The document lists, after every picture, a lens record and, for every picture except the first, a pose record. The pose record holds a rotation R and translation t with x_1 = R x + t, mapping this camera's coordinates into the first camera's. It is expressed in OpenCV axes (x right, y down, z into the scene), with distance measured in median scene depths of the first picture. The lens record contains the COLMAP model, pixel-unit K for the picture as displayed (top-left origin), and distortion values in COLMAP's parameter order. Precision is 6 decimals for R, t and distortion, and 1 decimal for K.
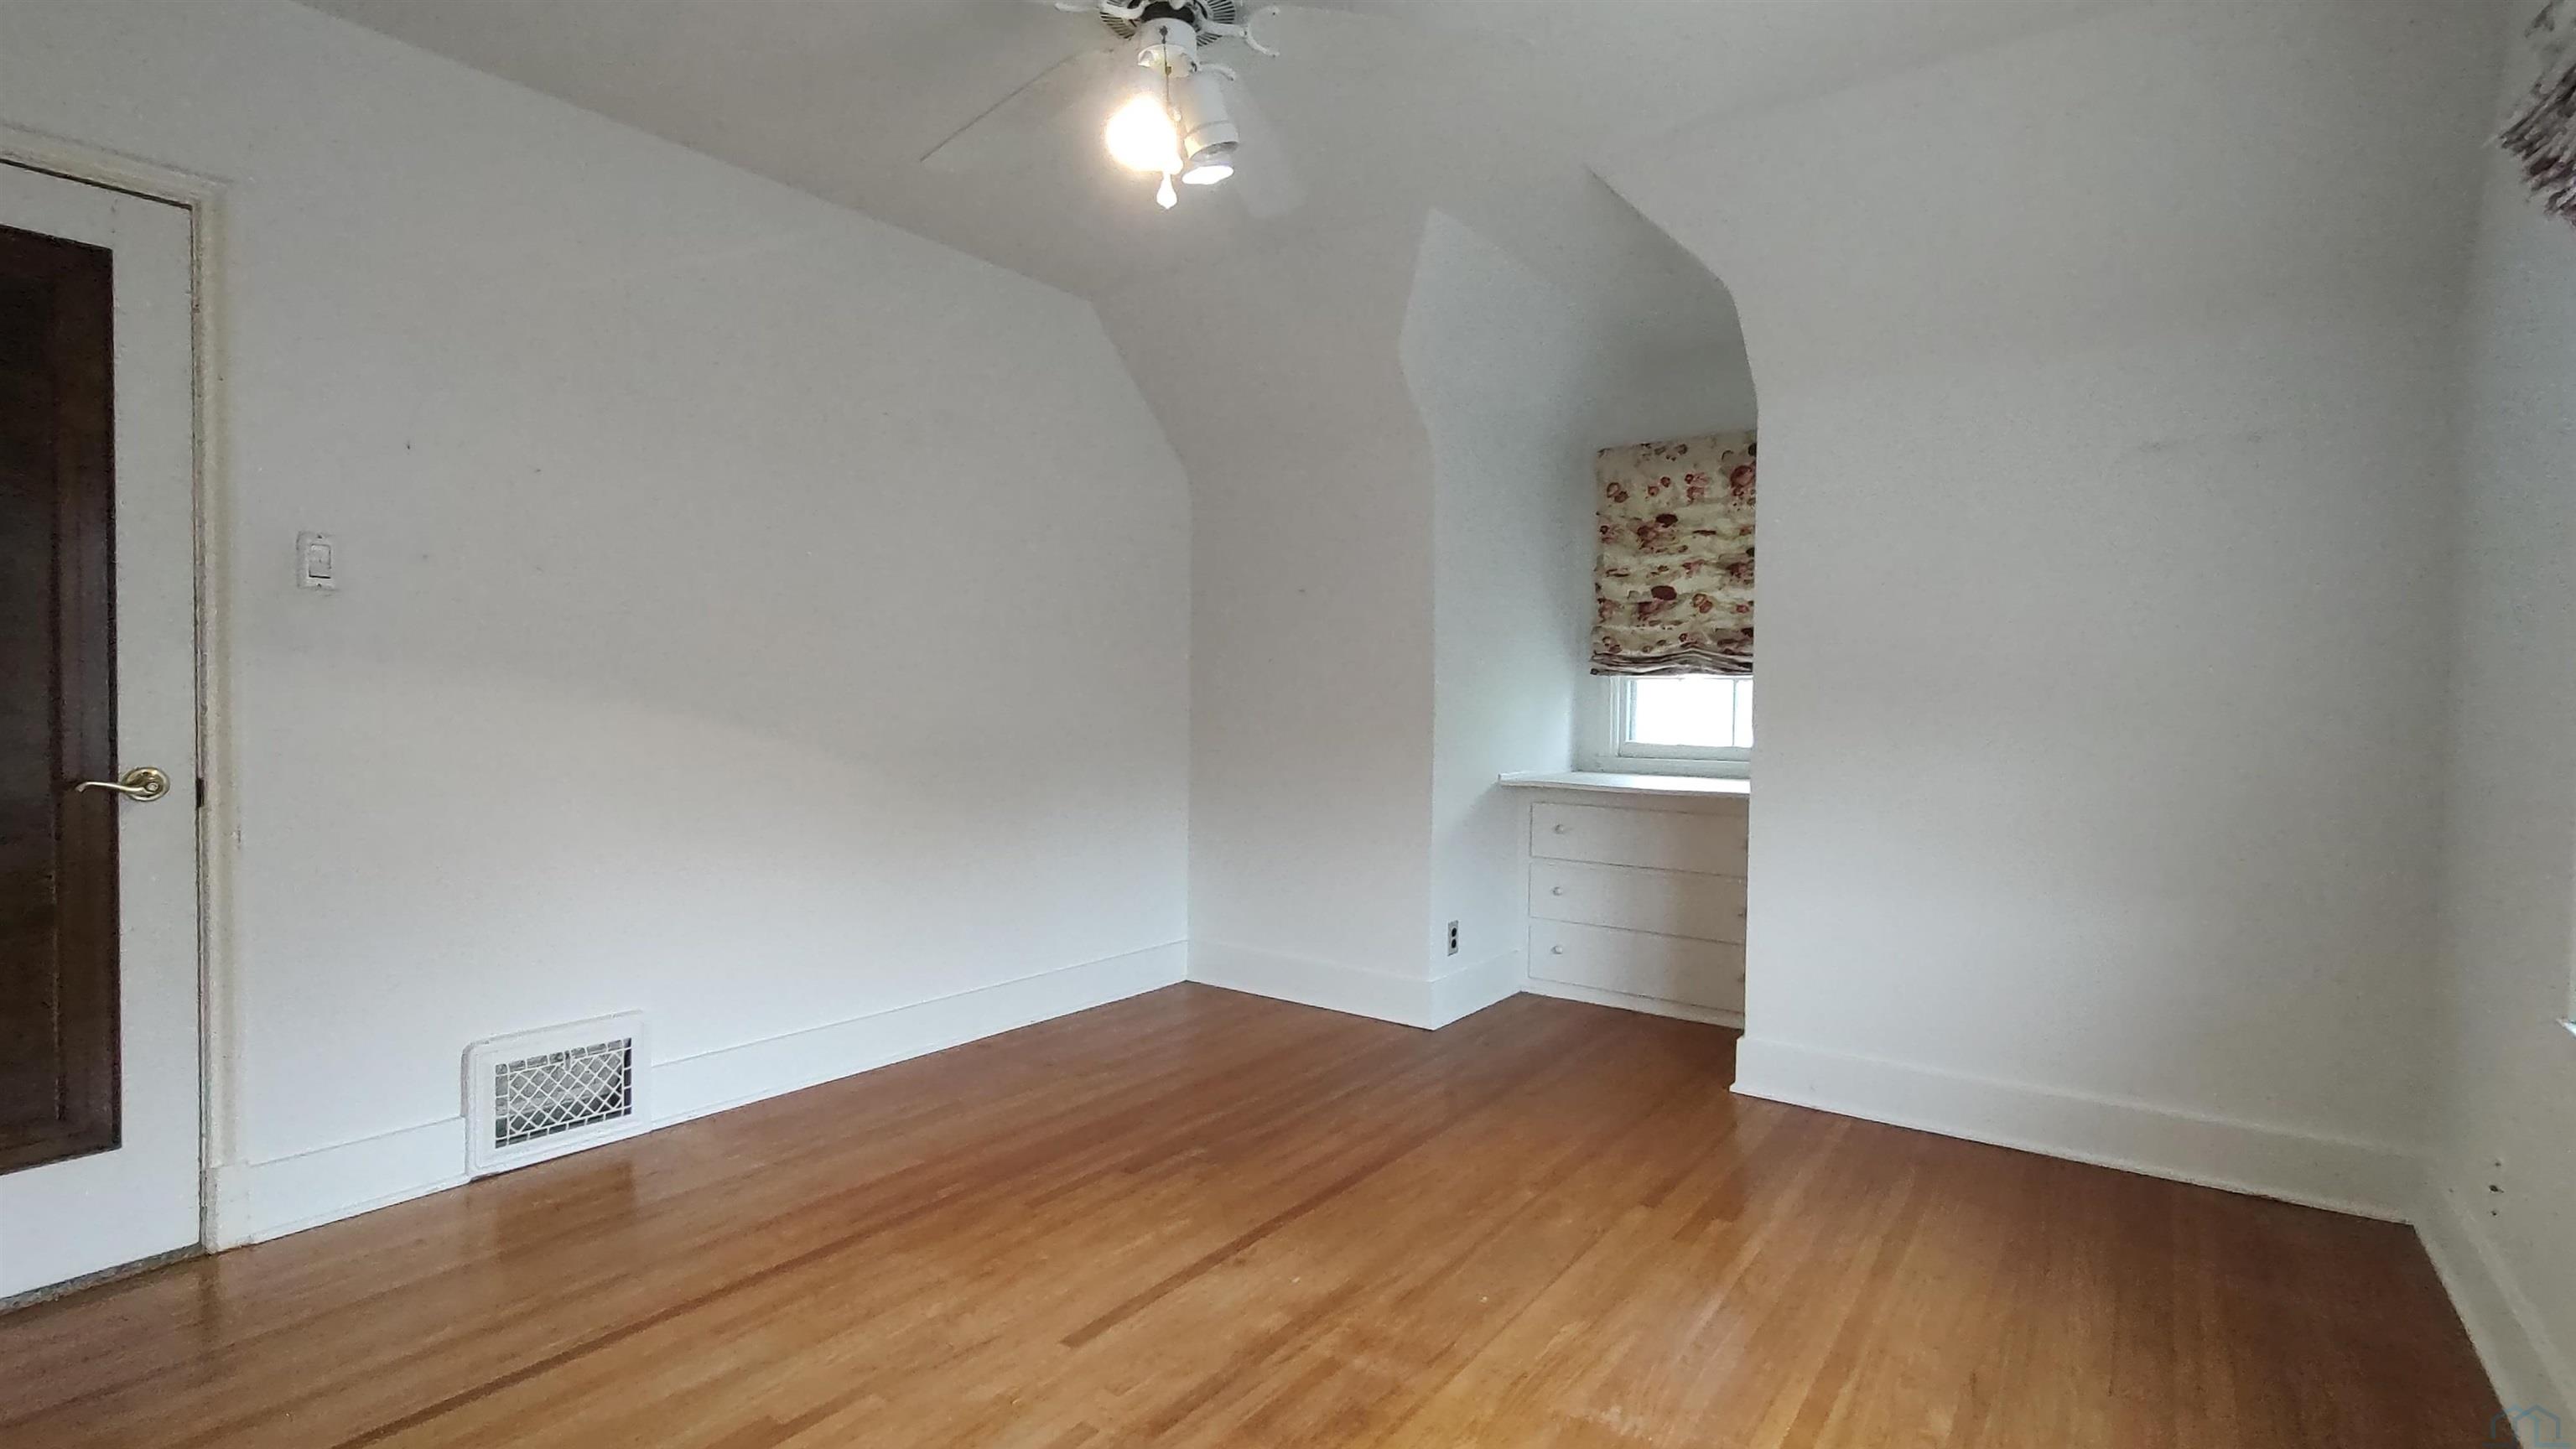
lens RADIAL K [[1157.3, 0, 1288.0], [0, 1157.3, 724.5], [0, 0, 1]] dist [-0.004014, -0.000254]
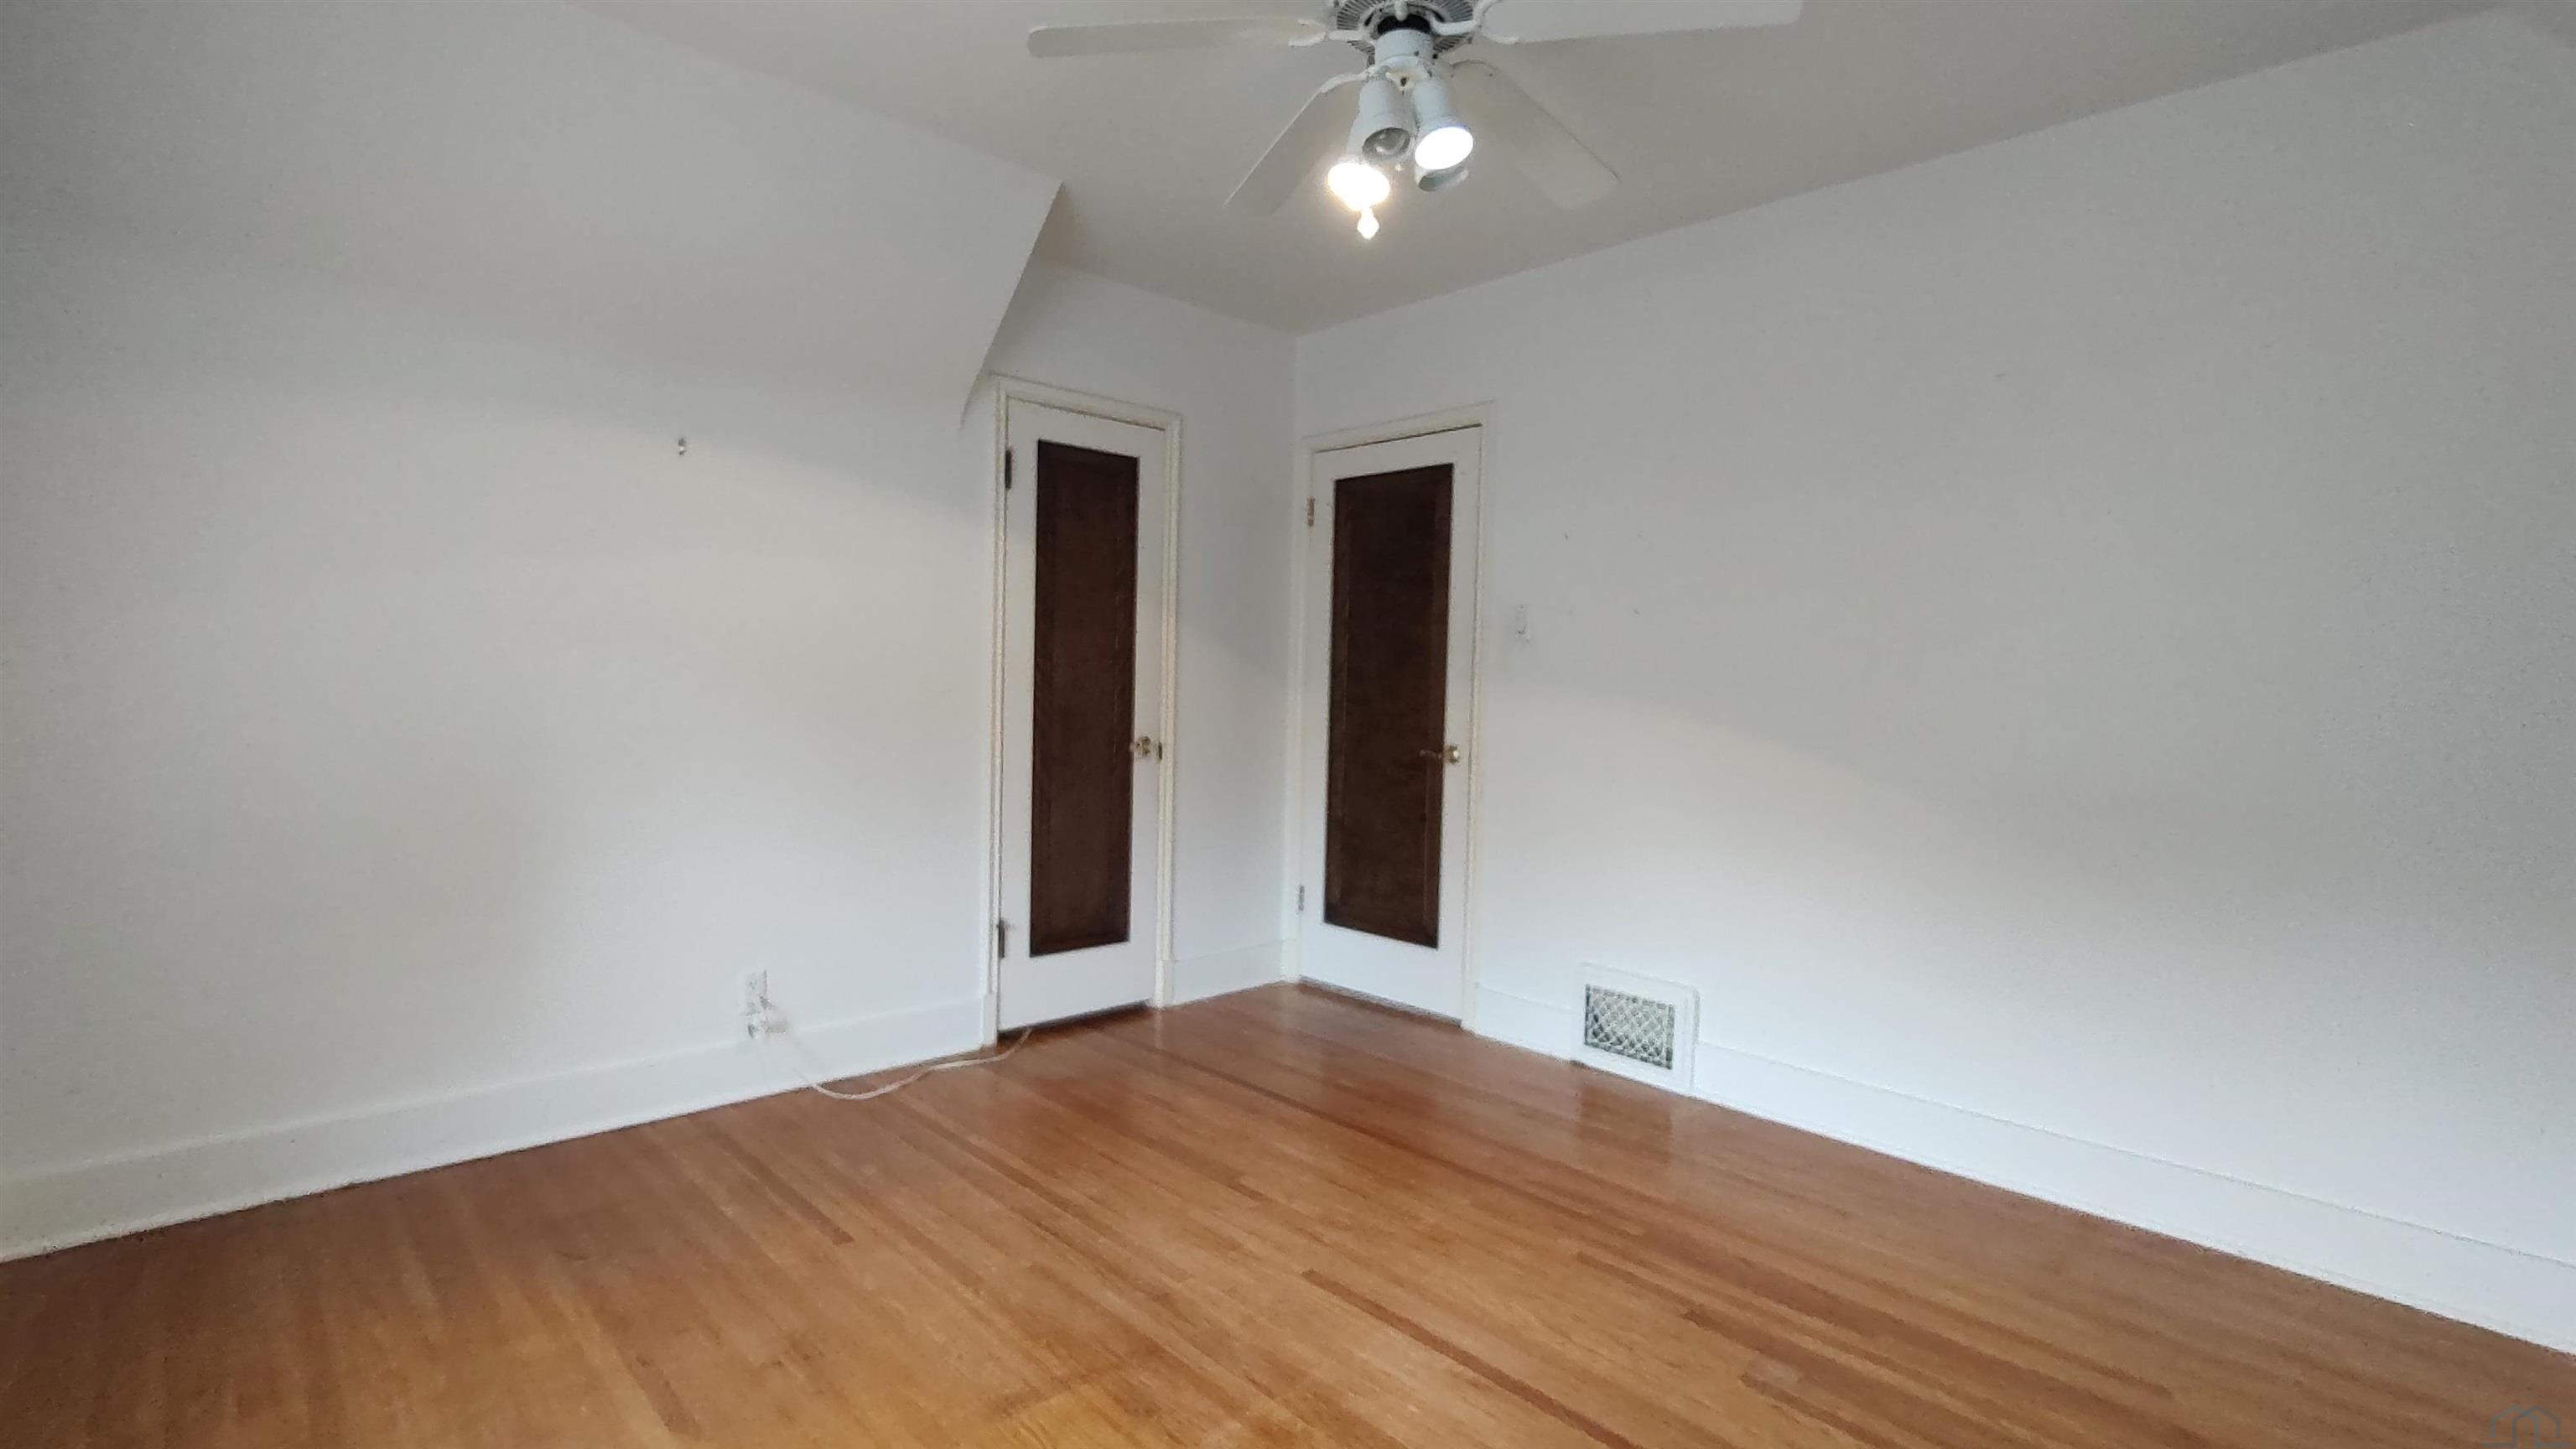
lens RADIAL K [[1198.1, 0, 1288.8], [0, 1198.1, 697.1], [0, 0, 1]] dist [-0.000038, 0.000107]
pose [[-0.158364, 0.003073, -0.987376, 0.542056], [-0.051539, 0.998606, 0.011374, -0.026381], [0.986035, 0.052690, -0.157985, 0.627285]]
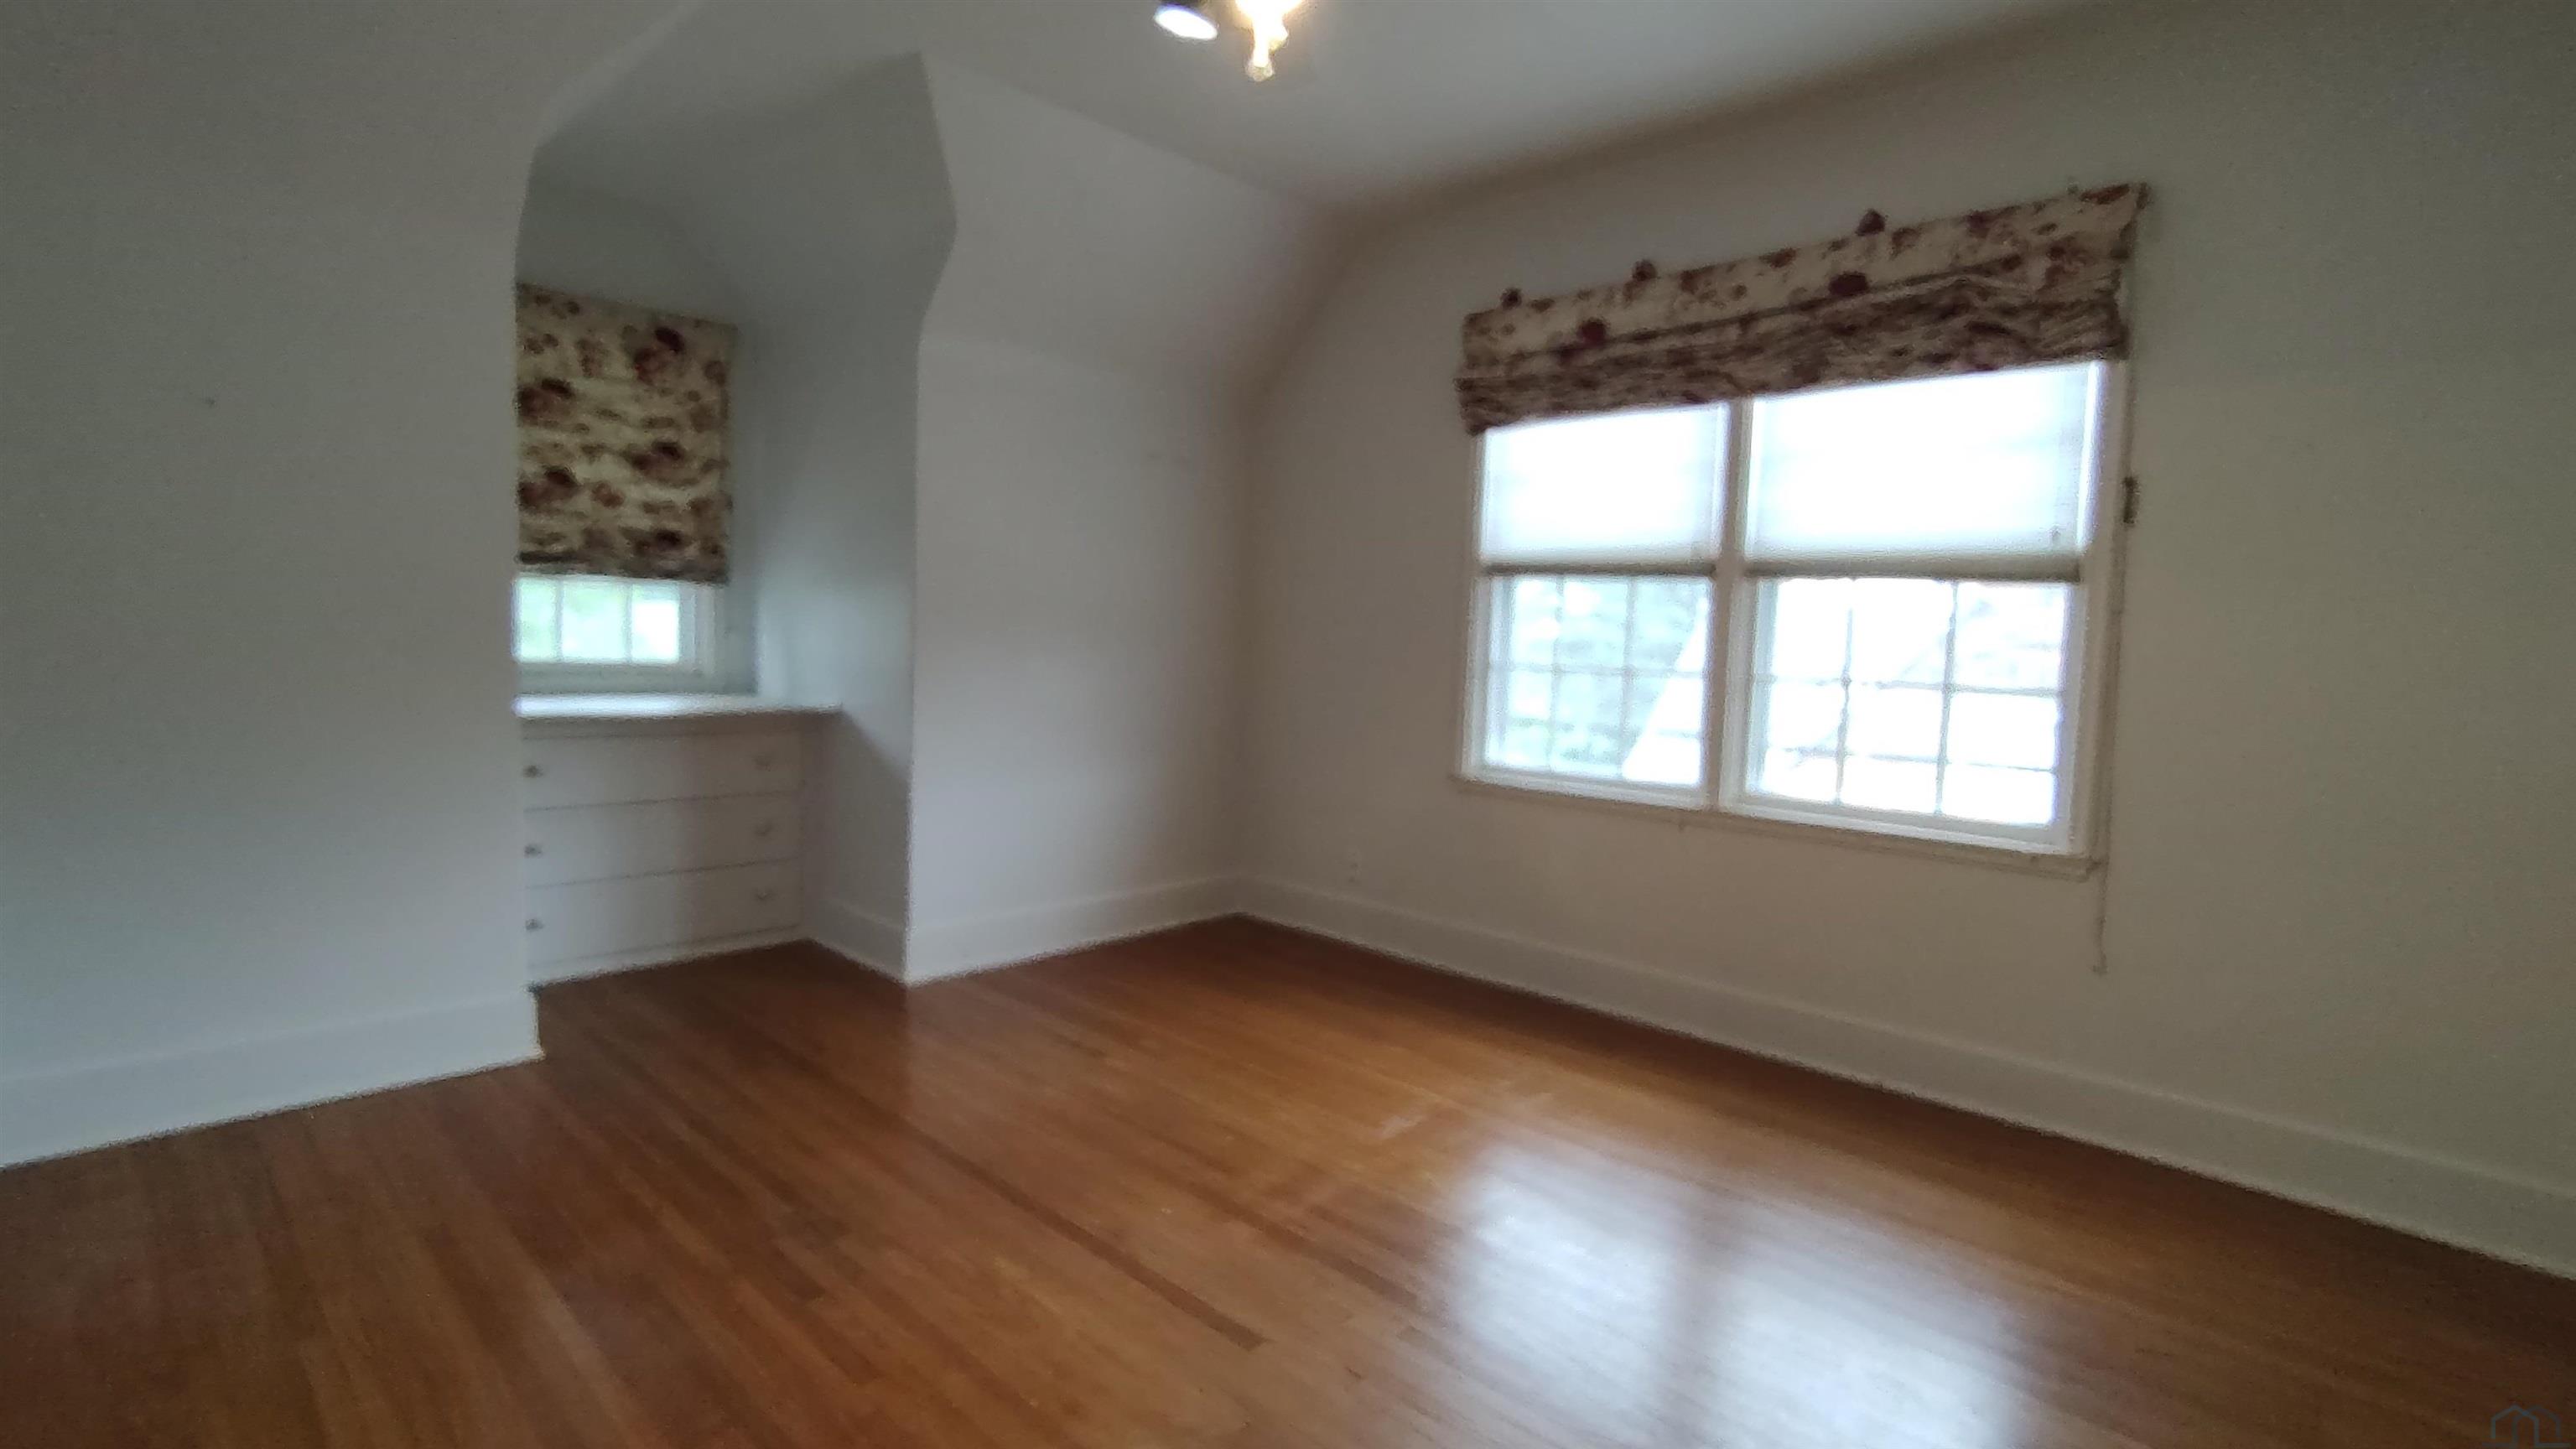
lens RADIAL K [[1157.3, 0, 1288.0], [0, 1157.3, 724.5], [0, 0, 1]] dist [-0.004014, -0.000254]
pose [[0.129415, -0.076228, 0.988656, -0.569006], [-0.008897, 0.996911, 0.078029, -0.007846], [-0.991551, -0.018894, 0.128337, 0.478055]]
